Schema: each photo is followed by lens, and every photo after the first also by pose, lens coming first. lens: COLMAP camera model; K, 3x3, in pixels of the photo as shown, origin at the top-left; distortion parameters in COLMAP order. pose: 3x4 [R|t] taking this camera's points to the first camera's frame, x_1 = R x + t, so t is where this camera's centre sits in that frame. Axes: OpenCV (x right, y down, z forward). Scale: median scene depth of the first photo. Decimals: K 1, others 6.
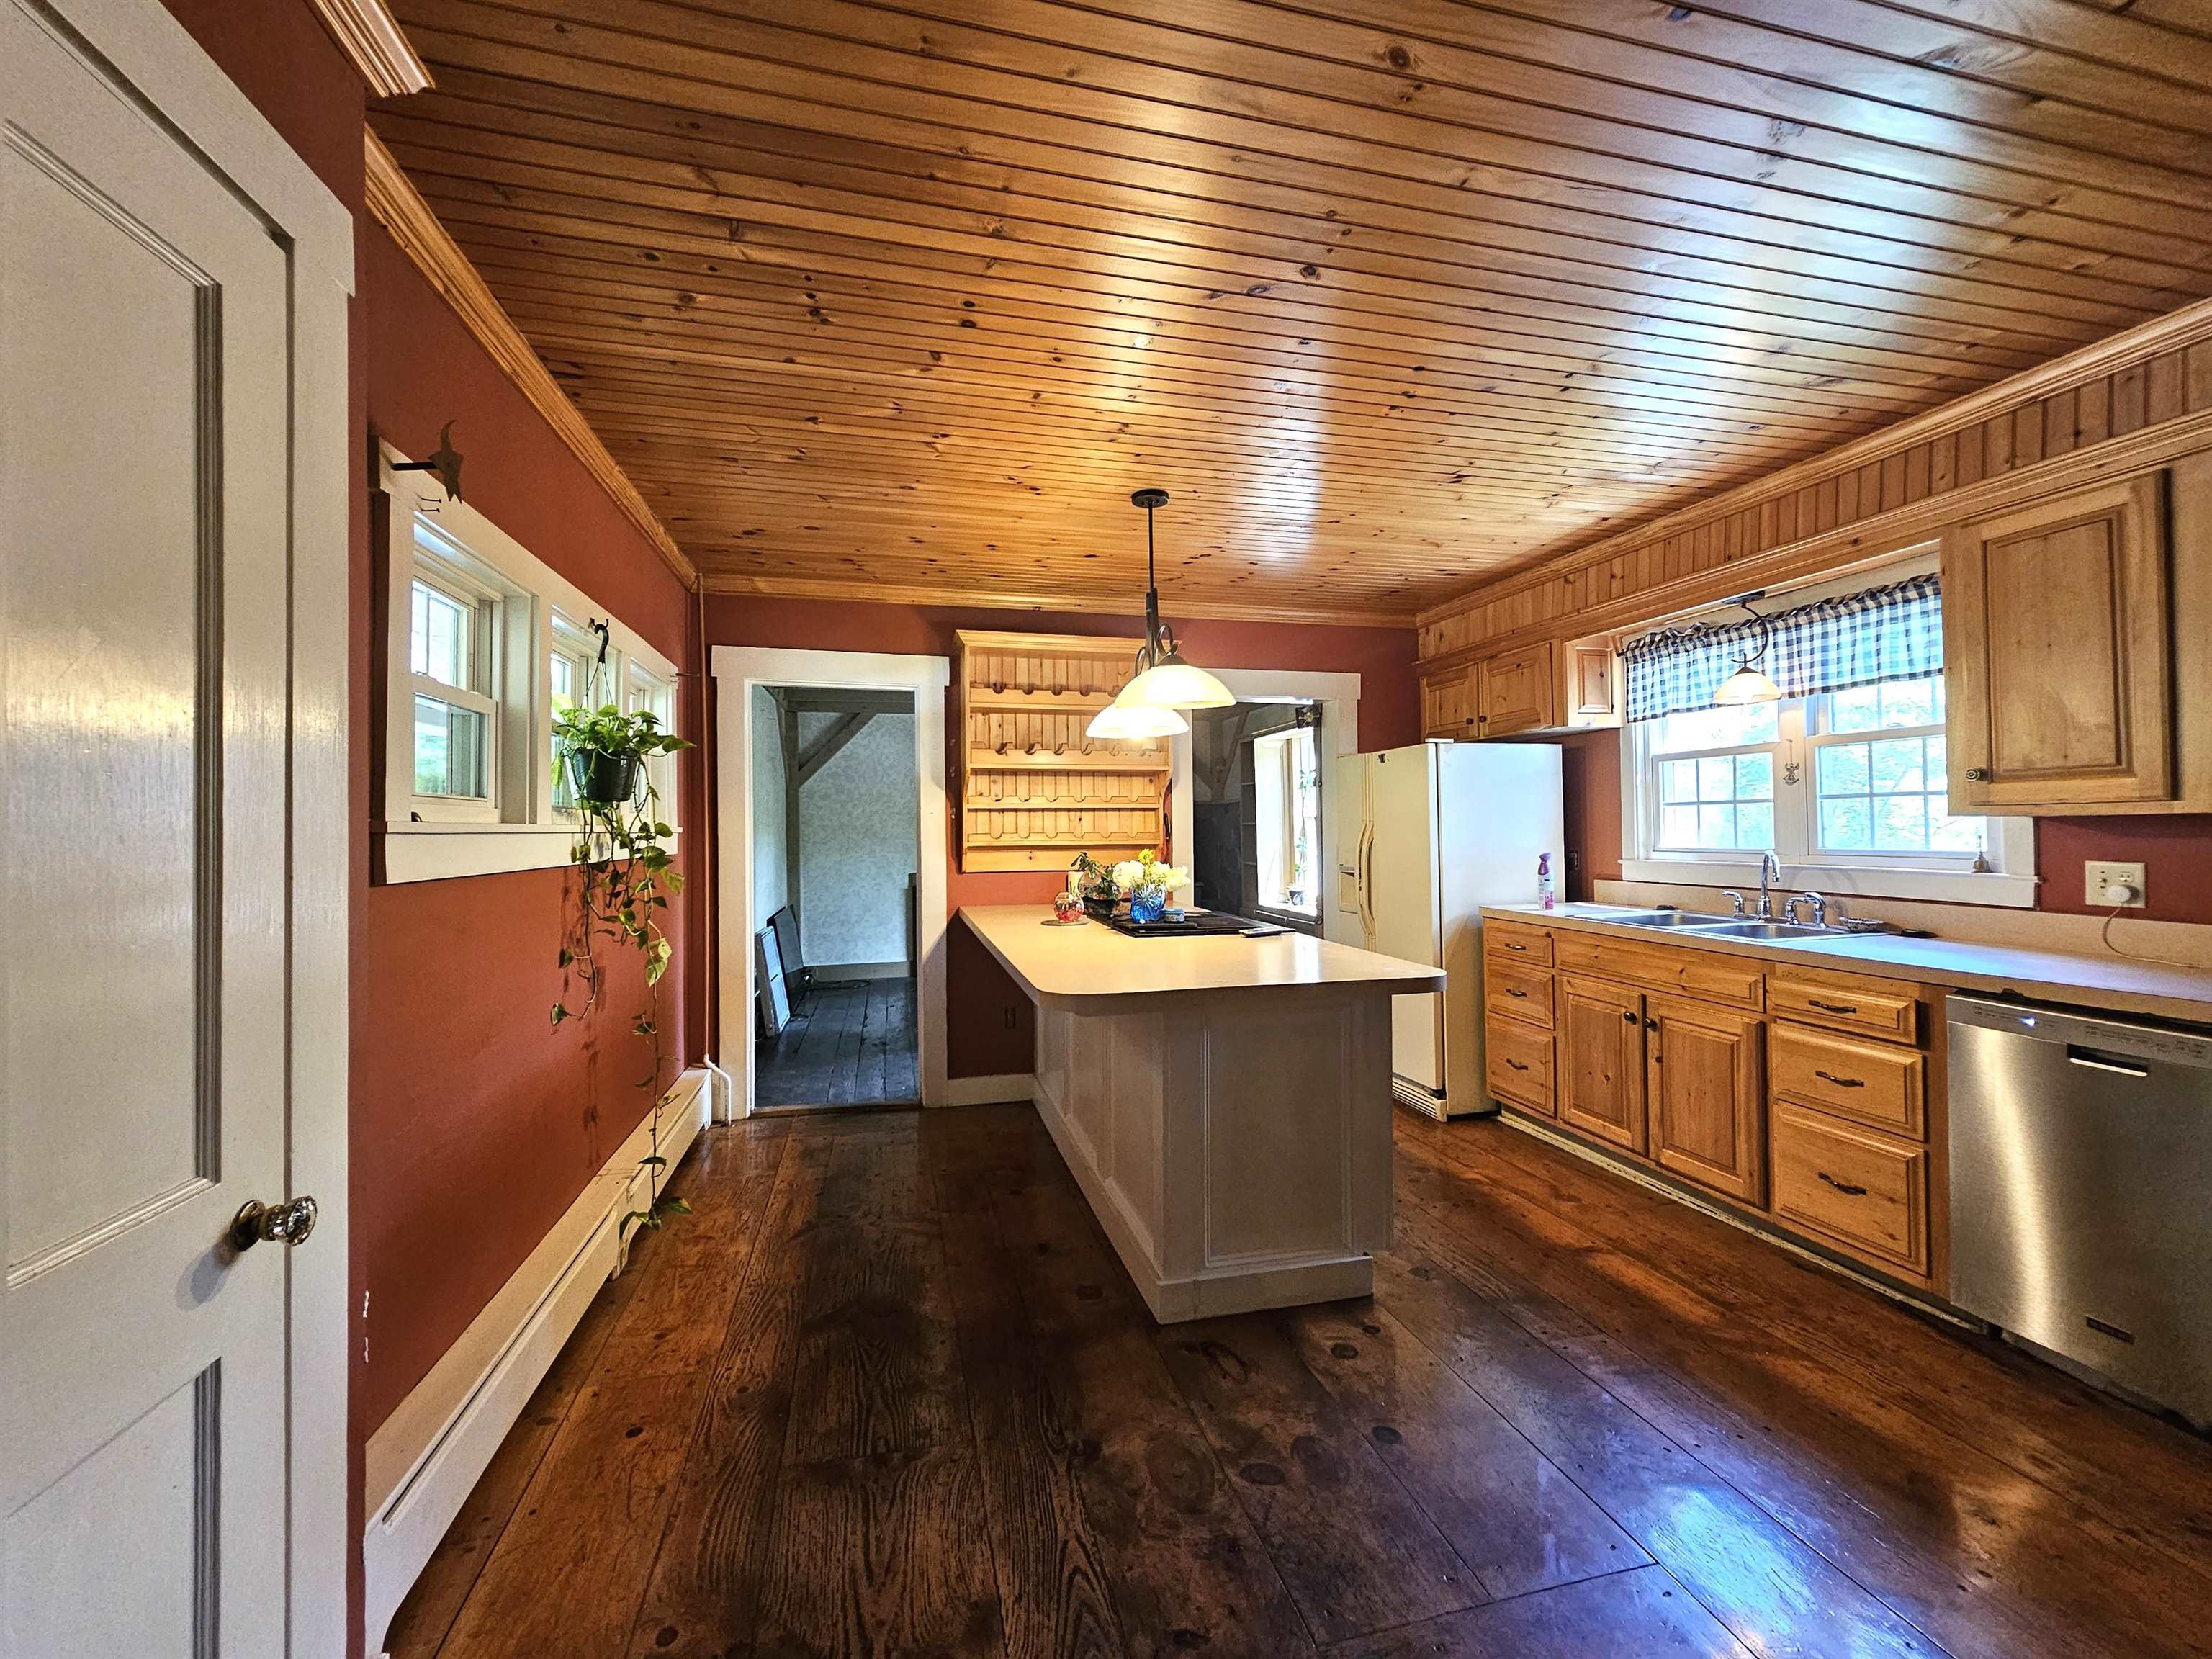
lens RADIAL K [[888.8, 0, 1105.9], [0, 888.8, 819.4], [0, 0, 1]] dist [-0.009951, -0.000393]
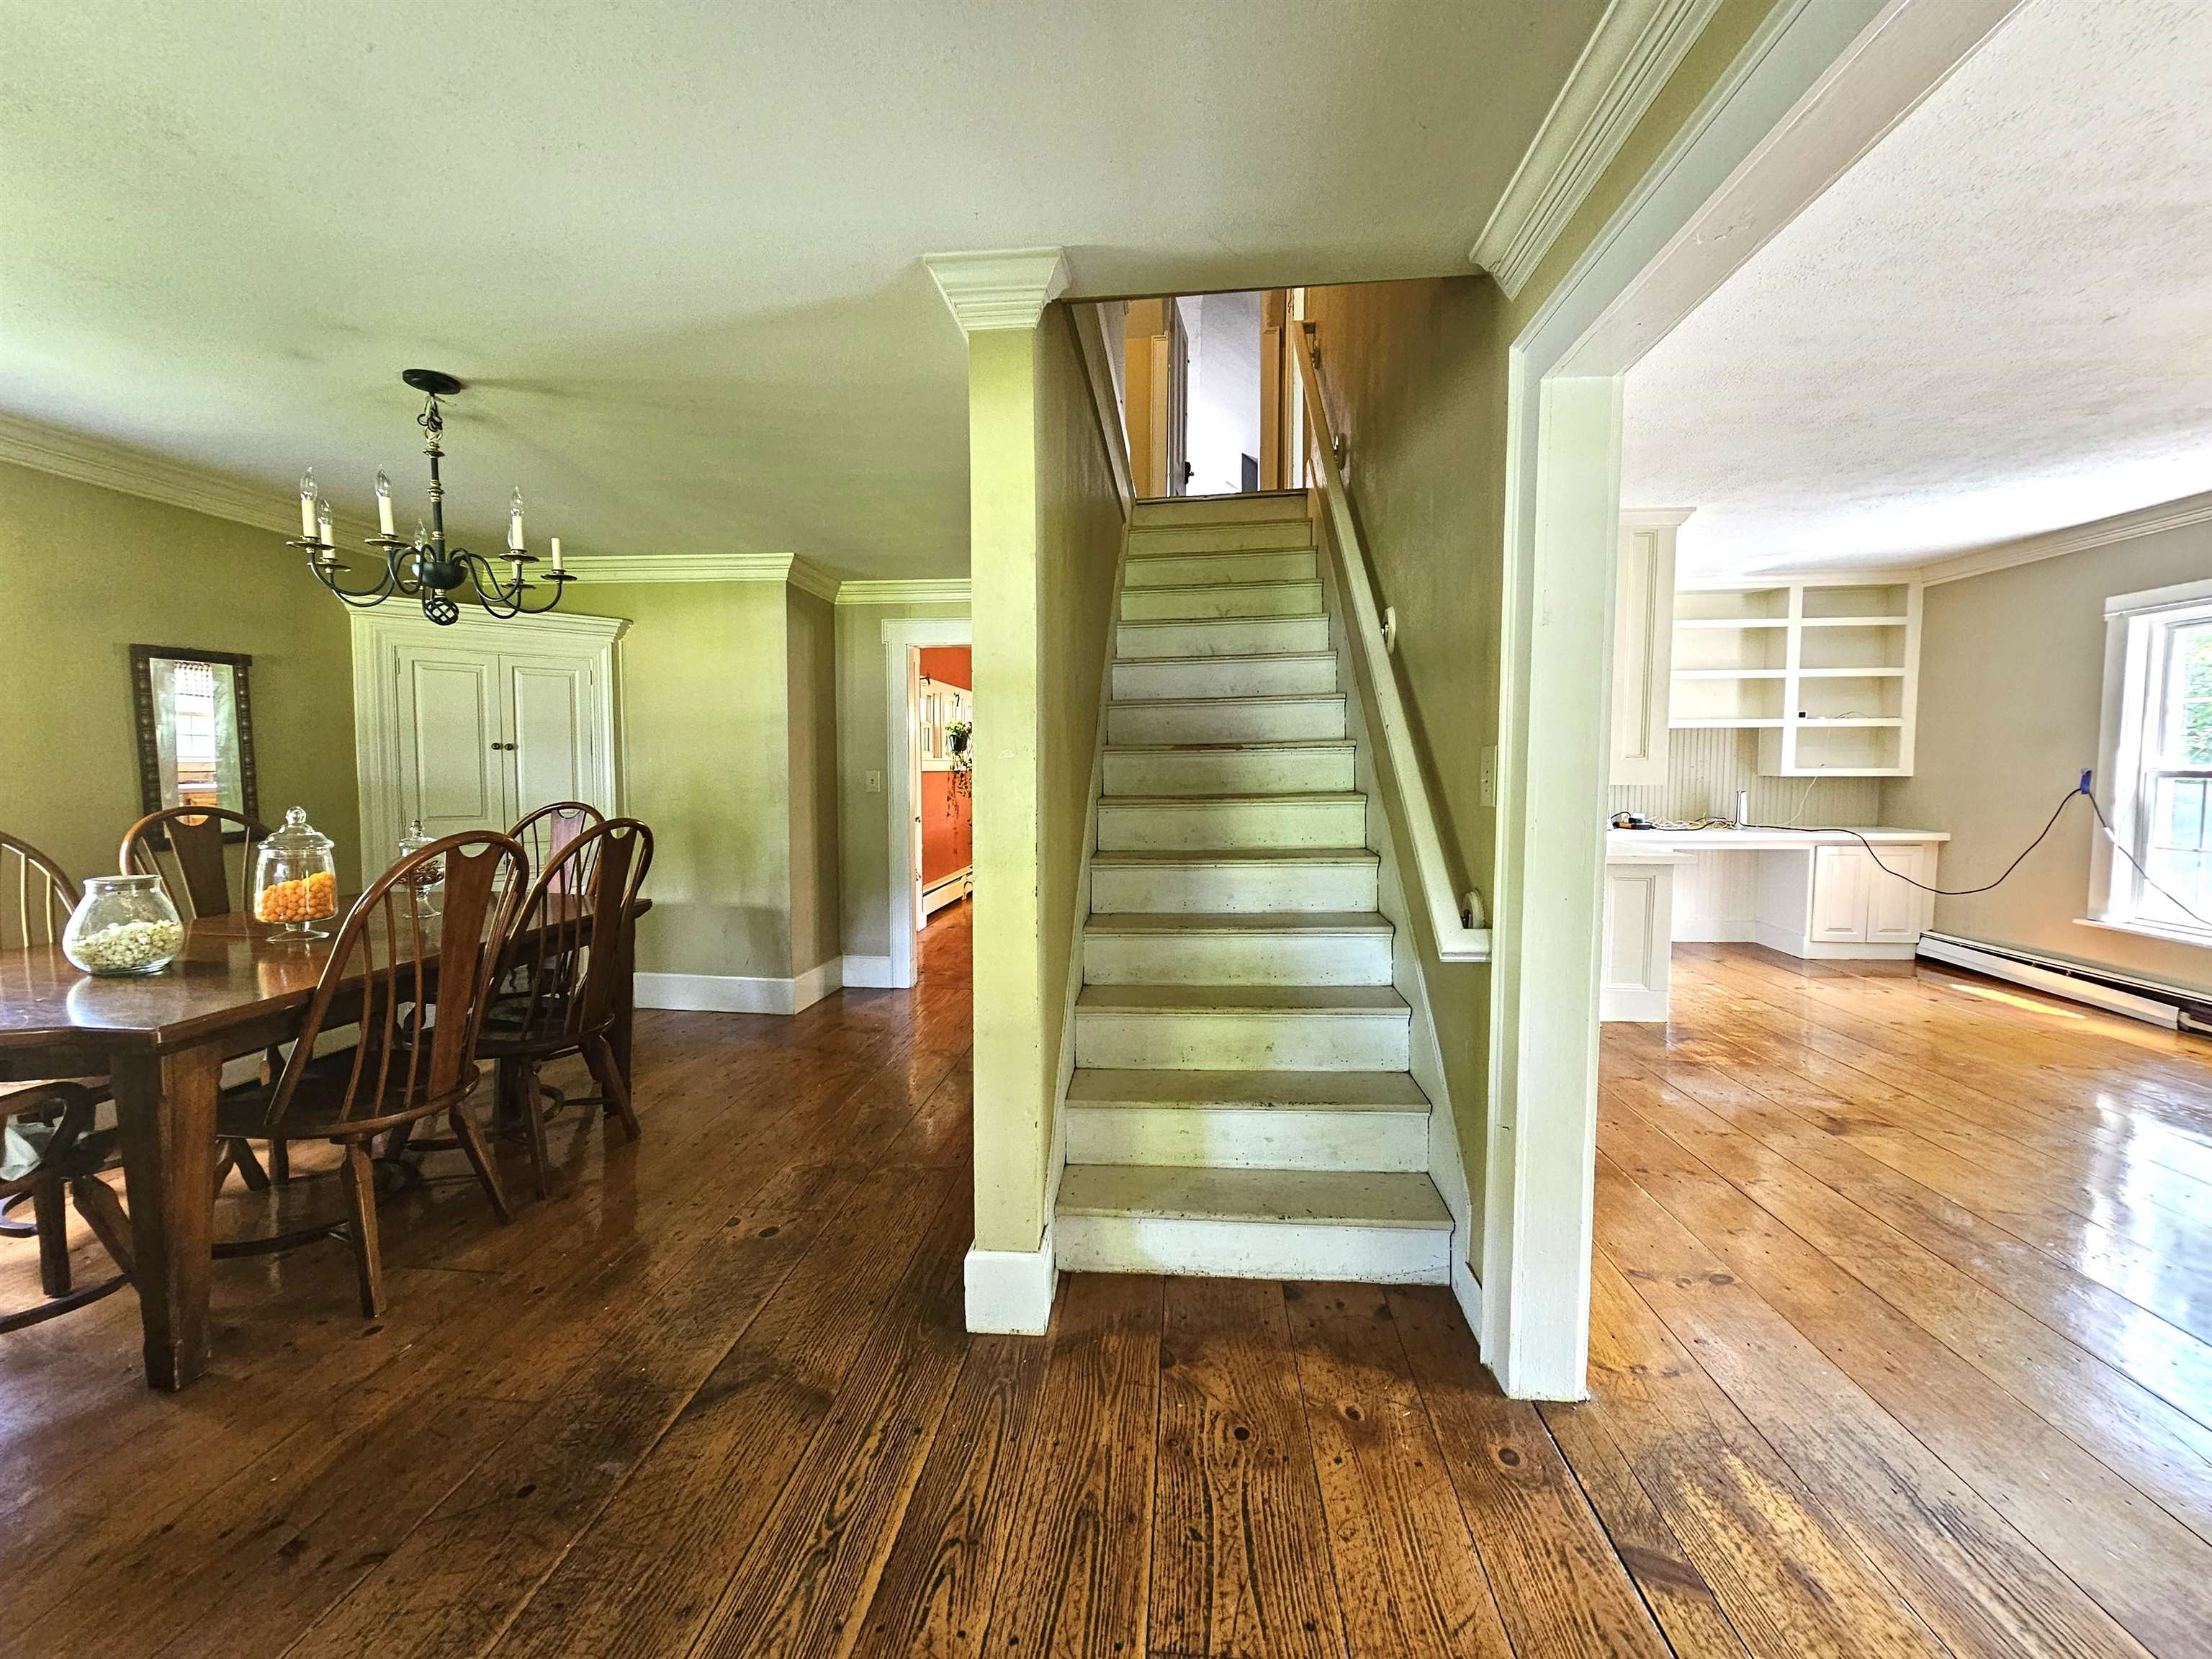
lens RADIAL K [[888.8, 0, 1110.2], [0, 888.8, 811.9], [0, 0, 1]] dist [-0.009951, -0.000393]
pose [[0.946539, 0.028394, -0.321337, 0.372227], [-0.007062, 0.997704, 0.067358, -0.008298], [0.322512, -0.061487, 0.944566, -0.703669]]
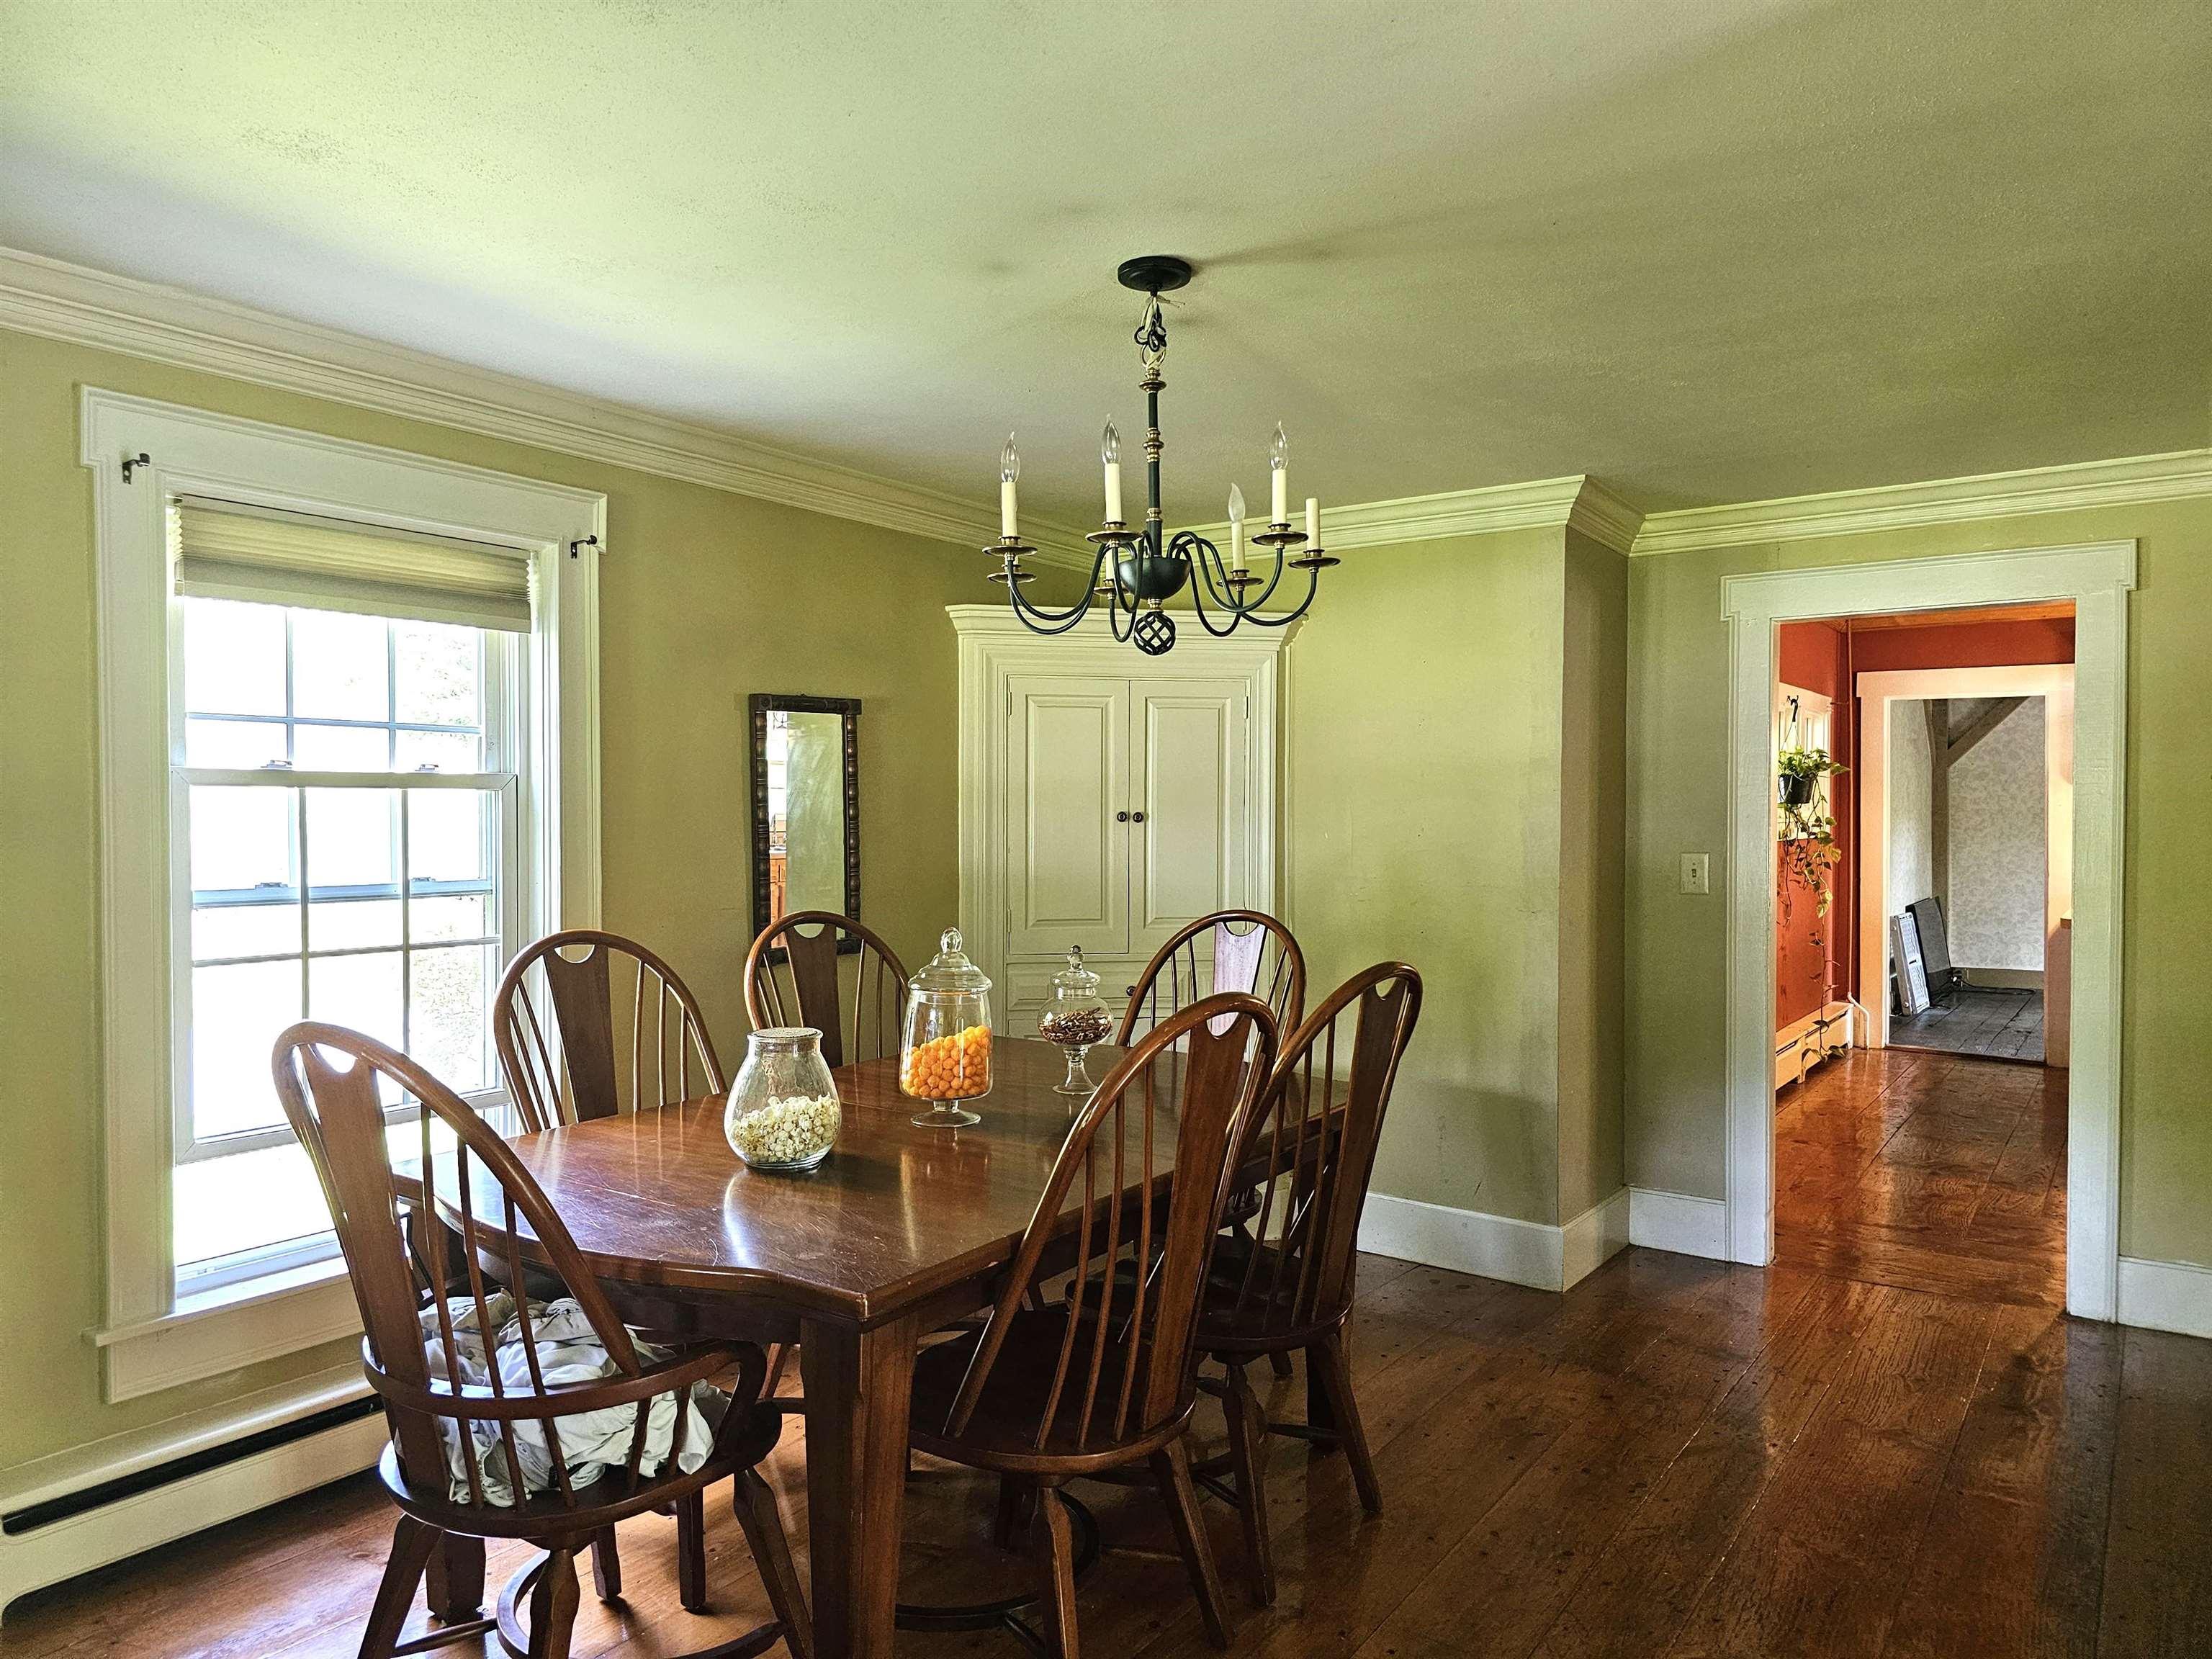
lens RADIAL K [[1470.8, 0, 1111.1], [0, 1470.8, 832.9], [0, 0, 1]] dist [0.027671, -0.004233]
pose [[0.647264, 0.021282, -0.761969, 0.285663], [0.004184, 0.999496, 0.031470, -0.022964], [0.762255, -0.023557, 0.646849, -0.702242]]
